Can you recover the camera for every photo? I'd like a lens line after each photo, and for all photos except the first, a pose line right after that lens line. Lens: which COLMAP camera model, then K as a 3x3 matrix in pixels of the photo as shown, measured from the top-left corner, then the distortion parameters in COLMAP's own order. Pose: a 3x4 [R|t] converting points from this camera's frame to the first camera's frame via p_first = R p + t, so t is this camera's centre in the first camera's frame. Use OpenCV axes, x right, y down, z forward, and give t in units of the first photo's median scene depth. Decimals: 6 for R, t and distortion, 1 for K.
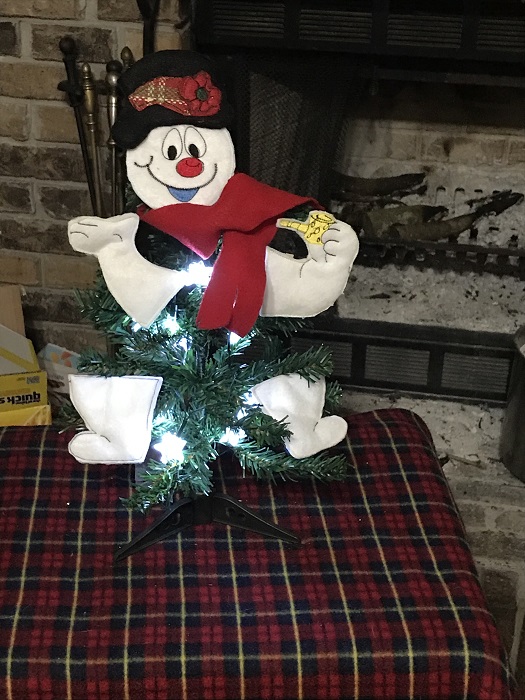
lens RADIAL K [[1212.8, 0, 267.7], [0, 1212.8, 351.9], [0, 0, 1]] dist [0.102659, 0.000000]
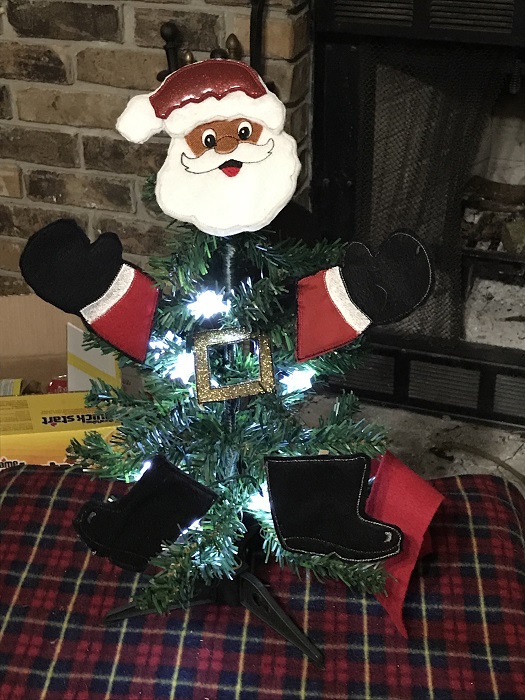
lens RADIAL K [[1212.8, 0, 256.7], [0, 1212.8, 339.4], [0, 0, 1]] dist [0.102659, 0.000000]
pose [[0.986175, 0.056064, -0.155933, 0.076750], [-0.056357, 0.998407, 0.002543, -0.038936], [0.155827, 0.006280, 0.987764, 0.160092]]
